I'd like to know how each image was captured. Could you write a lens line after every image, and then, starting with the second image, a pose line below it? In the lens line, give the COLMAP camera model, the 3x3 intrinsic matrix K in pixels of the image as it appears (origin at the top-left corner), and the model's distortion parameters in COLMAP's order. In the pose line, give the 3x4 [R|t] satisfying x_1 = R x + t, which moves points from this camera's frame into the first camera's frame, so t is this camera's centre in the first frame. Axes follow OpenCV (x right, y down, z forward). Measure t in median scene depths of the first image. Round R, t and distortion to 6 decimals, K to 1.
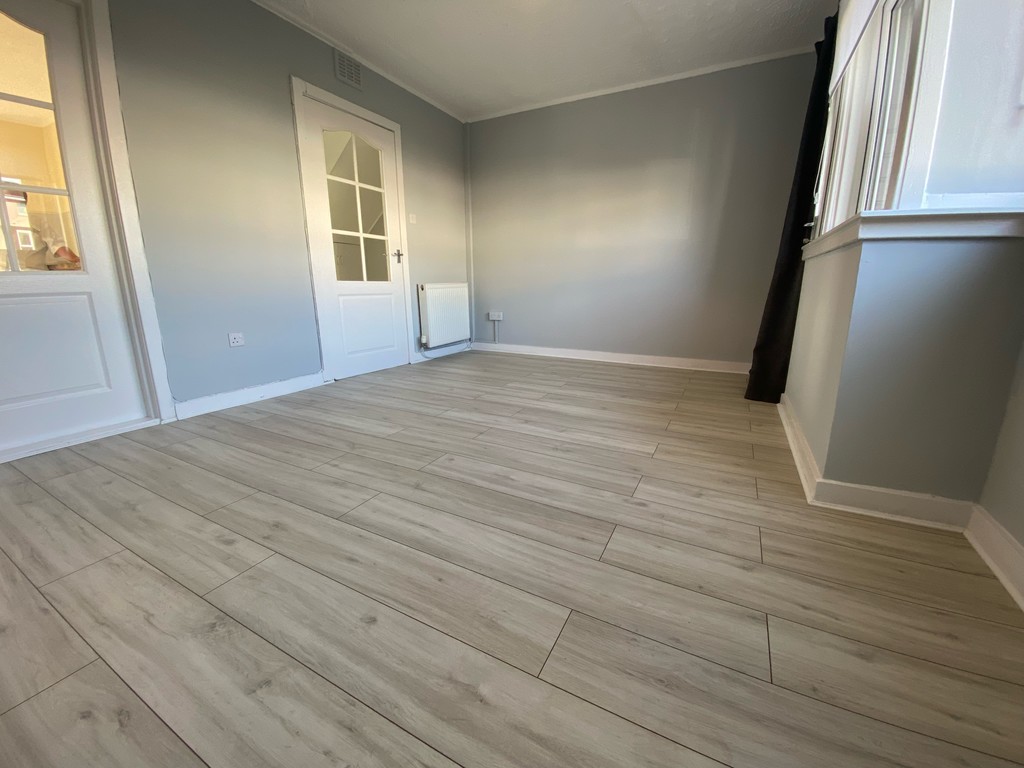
lens RADIAL K [[414.4, 0, 512.0], [0, 414.4, 384.0], [0, 0, 1]] dist [-0.000746, -0.000263]
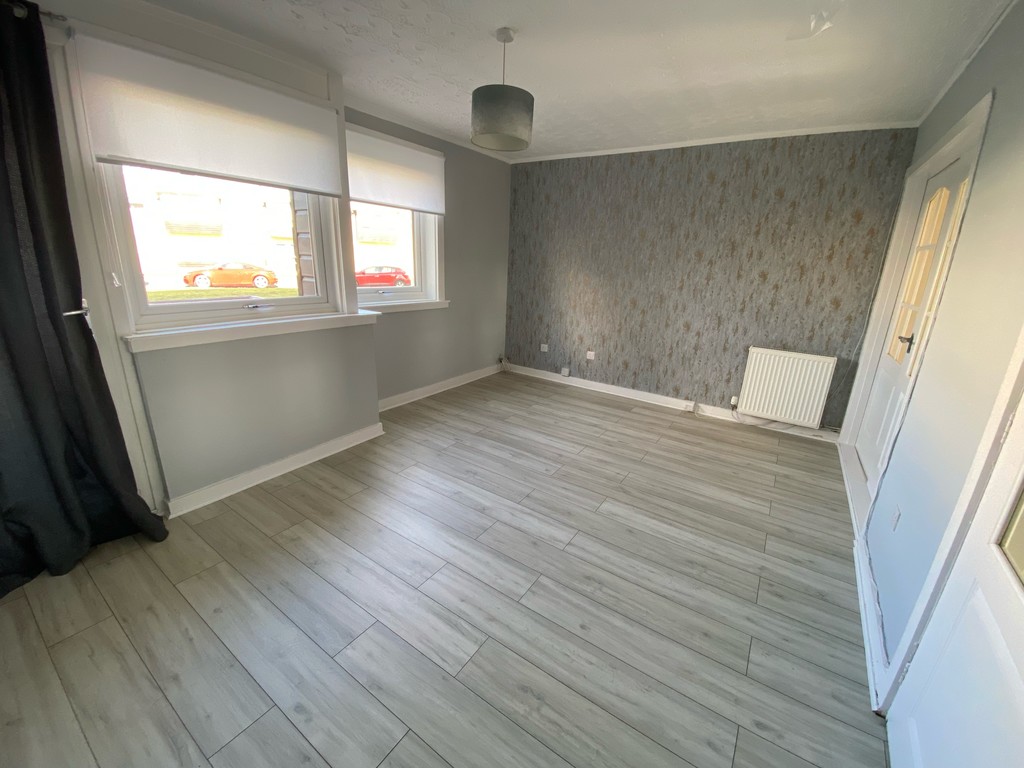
lens RADIAL K [[414.4, 0, 512.0], [0, 414.4, 384.0], [0, 0, 1]] dist [-0.000746, -0.000263]
pose [[-0.993675, -0.068757, 0.088779, -0.143045], [-0.014857, 0.864168, 0.502985, -0.953969], [-0.111304, 0.498484, -0.859724, 2.377219]]
